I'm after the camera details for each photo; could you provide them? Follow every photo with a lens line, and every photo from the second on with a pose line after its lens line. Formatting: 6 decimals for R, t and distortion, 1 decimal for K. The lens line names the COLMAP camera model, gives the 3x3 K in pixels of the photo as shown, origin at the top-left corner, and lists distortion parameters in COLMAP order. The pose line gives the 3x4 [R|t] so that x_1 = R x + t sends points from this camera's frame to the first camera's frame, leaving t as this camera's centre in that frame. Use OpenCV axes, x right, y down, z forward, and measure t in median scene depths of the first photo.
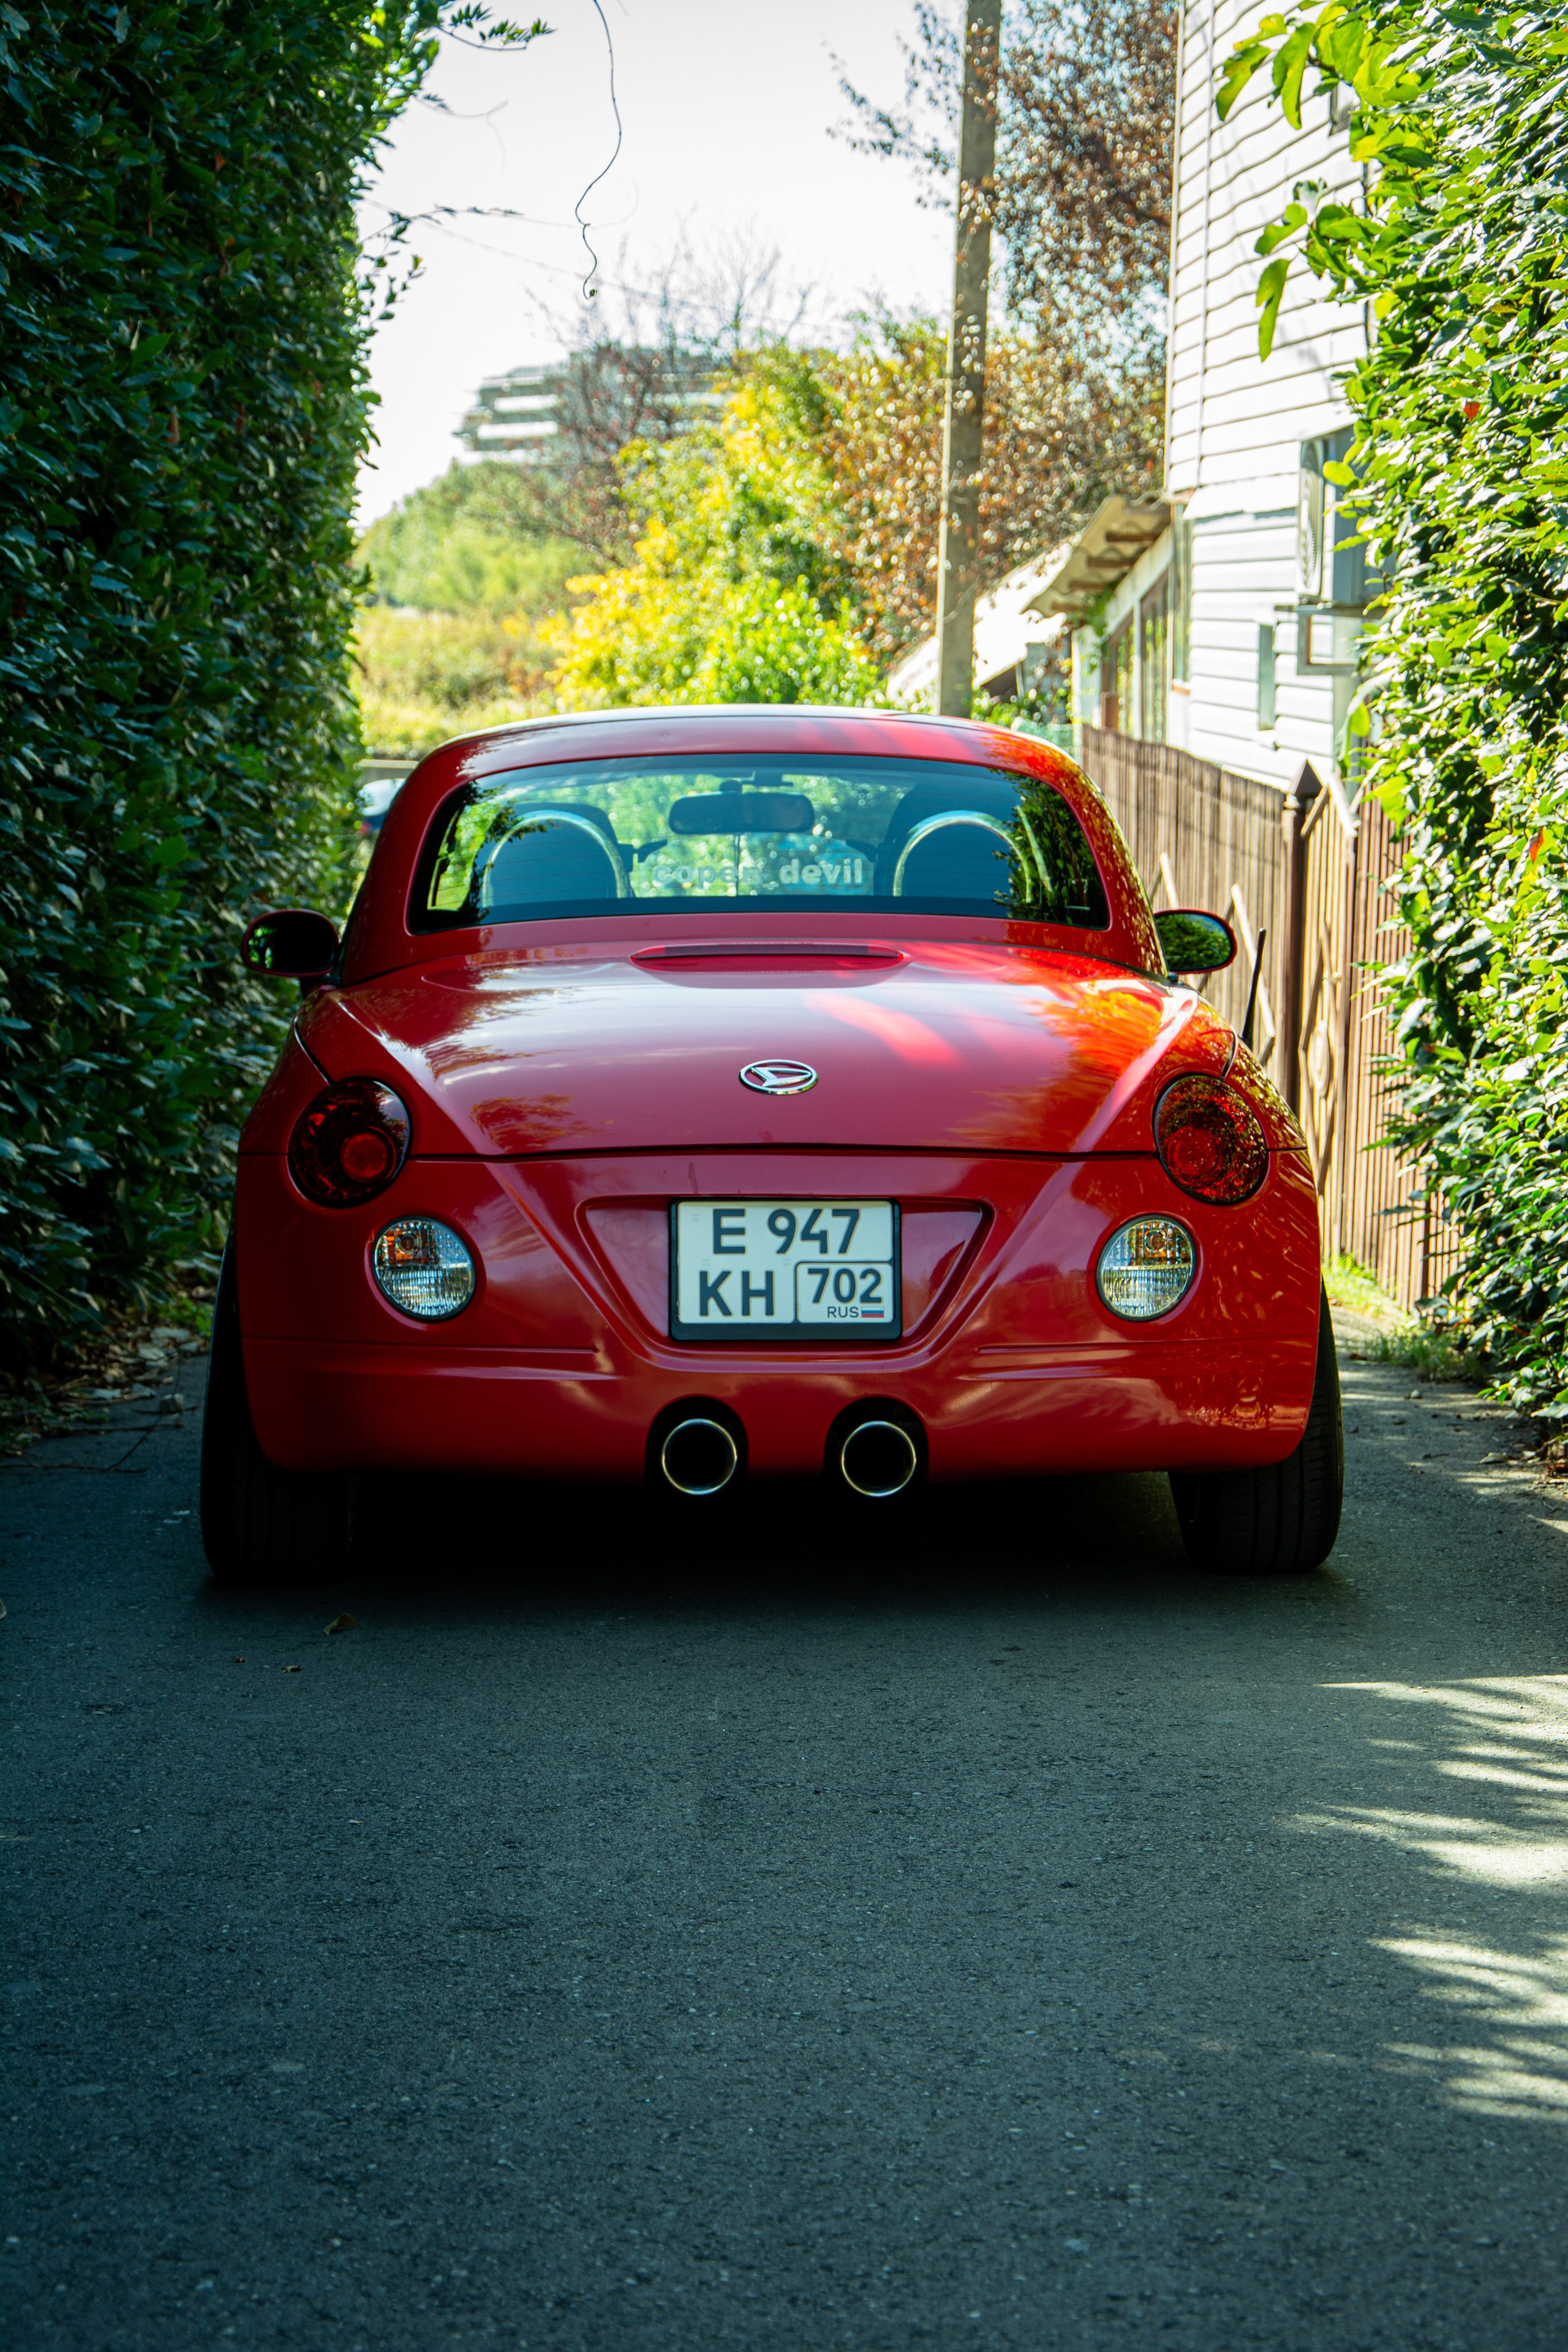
lens RADIAL K [[5192.2, 0, 783.6], [0, 5192.2, 1205.9], [0, 0, 1]] dist [0.495190, 0.147623]
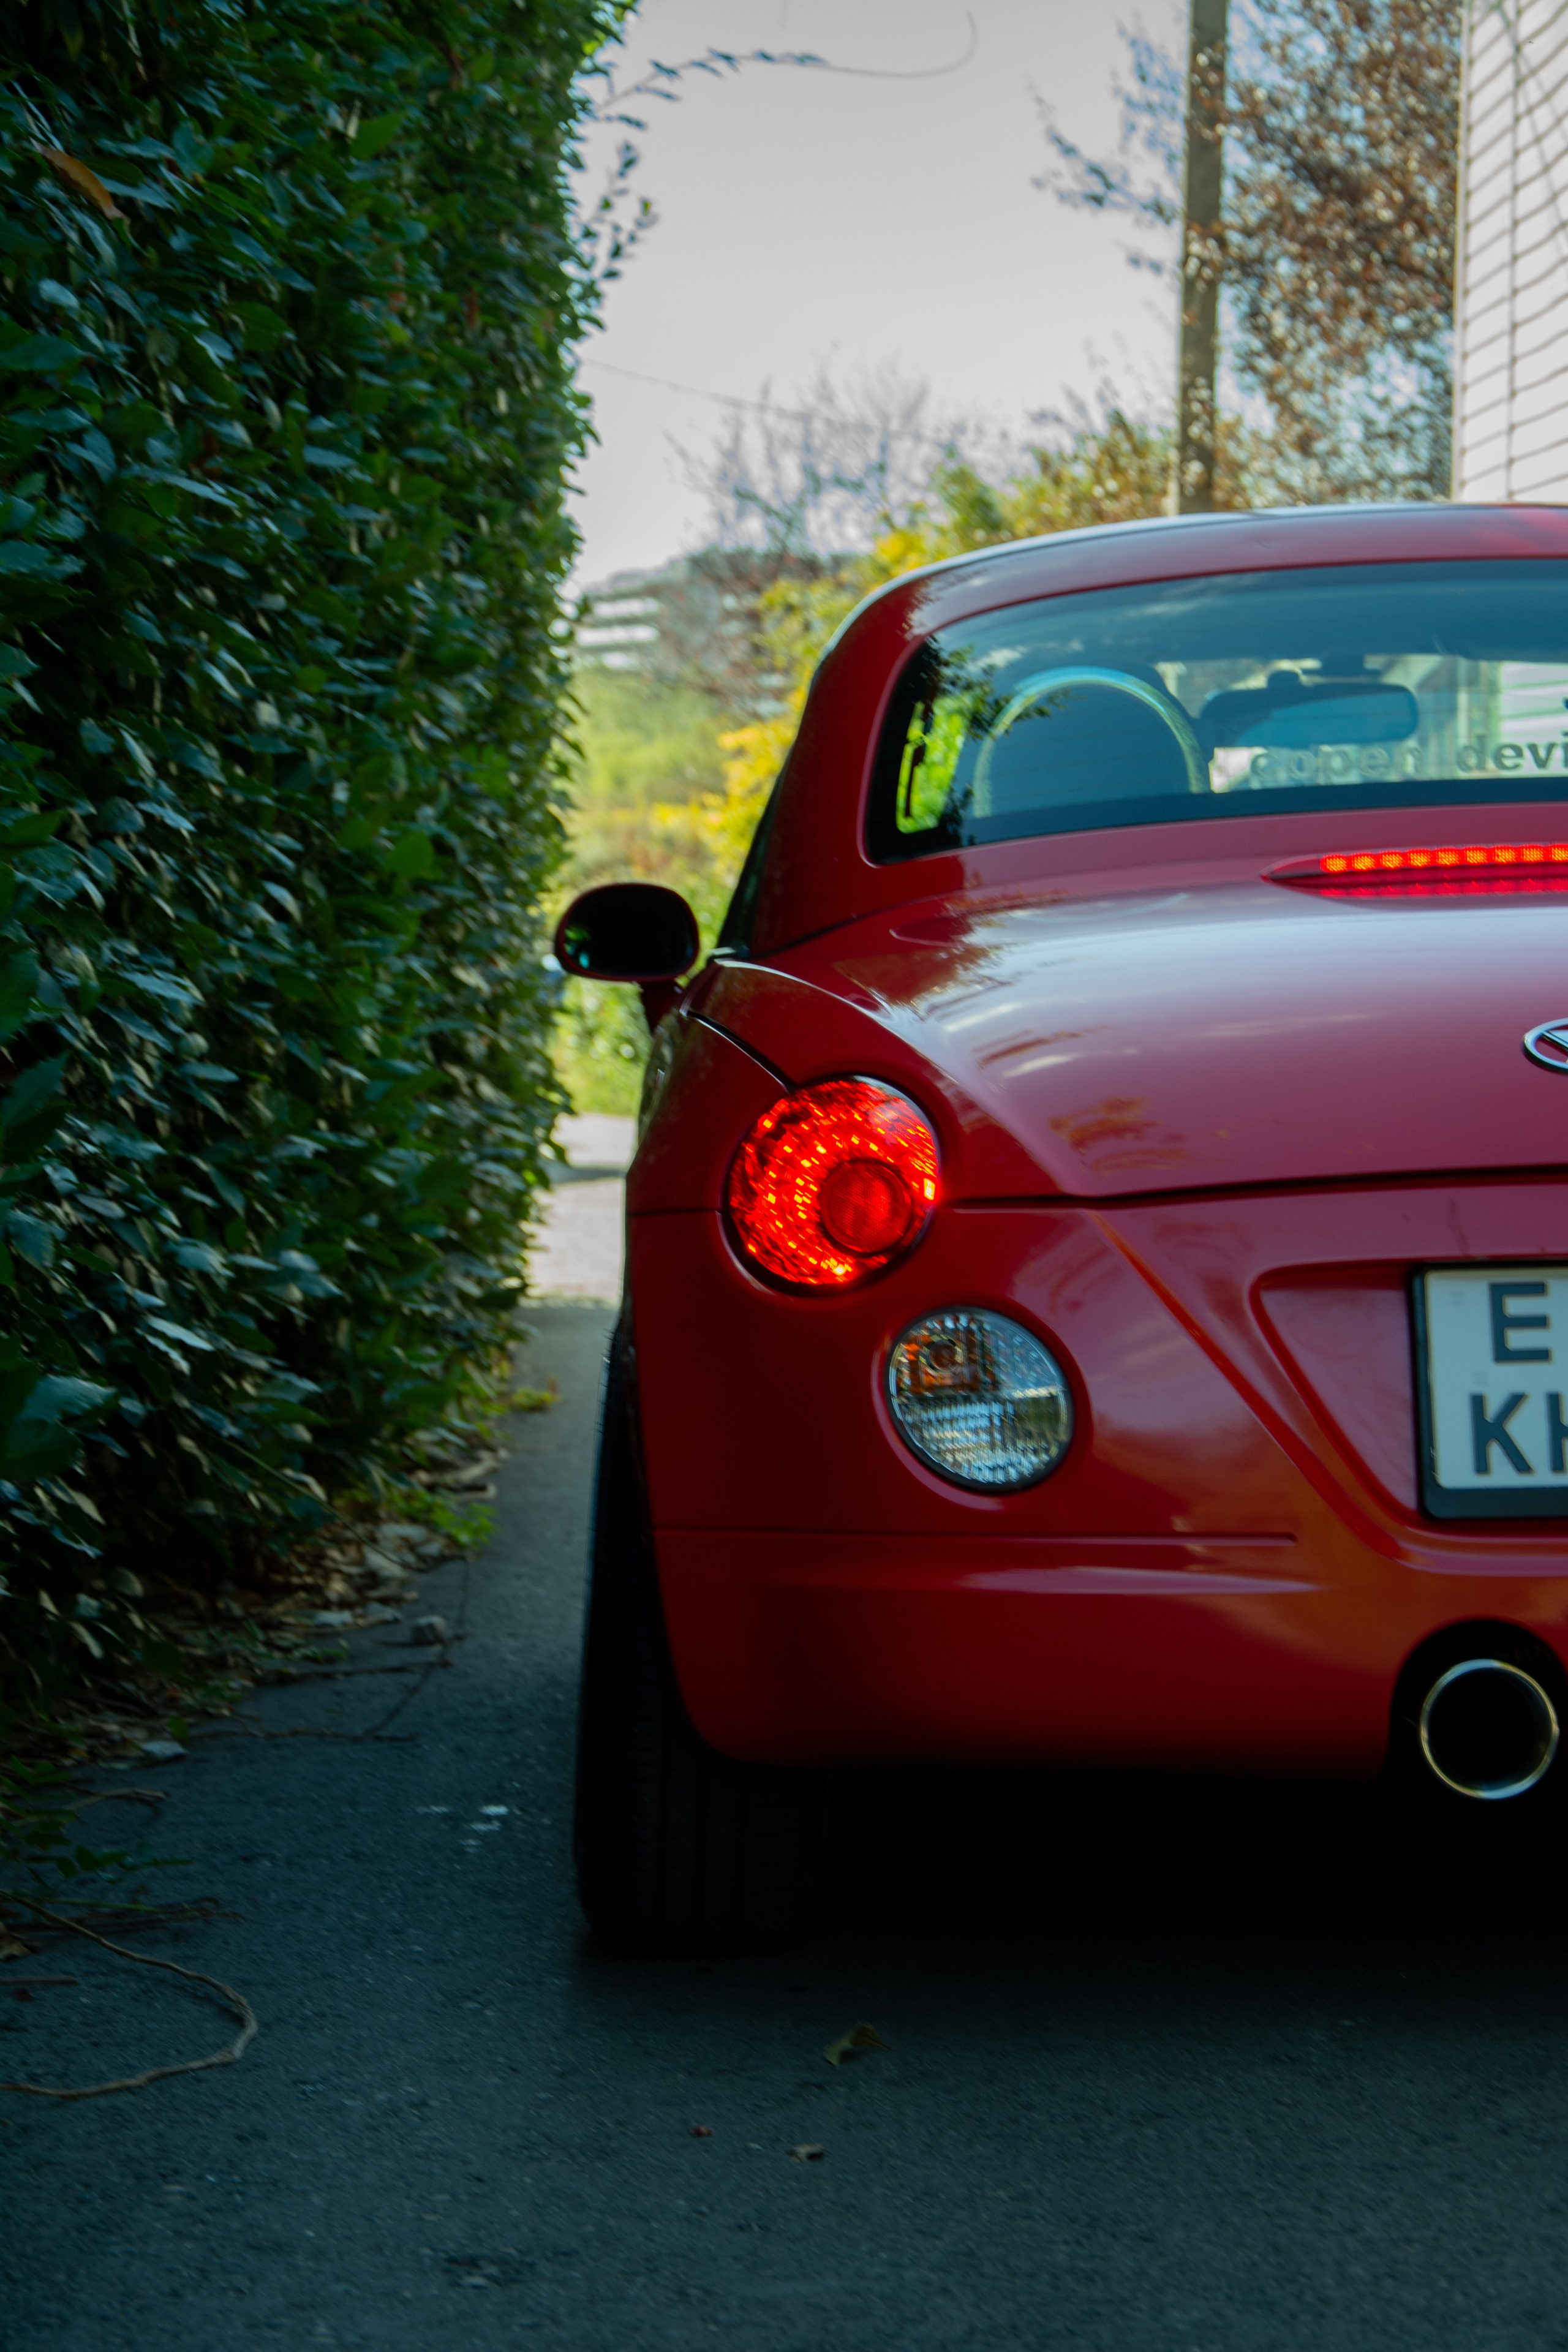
lens RADIAL K [[5192.2, 0, 783.6], [0, 5192.2, 1205.9], [0, 0, 1]] dist [0.495190, 0.147623]
pose [[0.999499, -0.023728, -0.020933, -0.052896], [0.022938, 0.999046, -0.037174, 0.007878], [0.021795, 0.036675, 0.999090, 0.295319]]
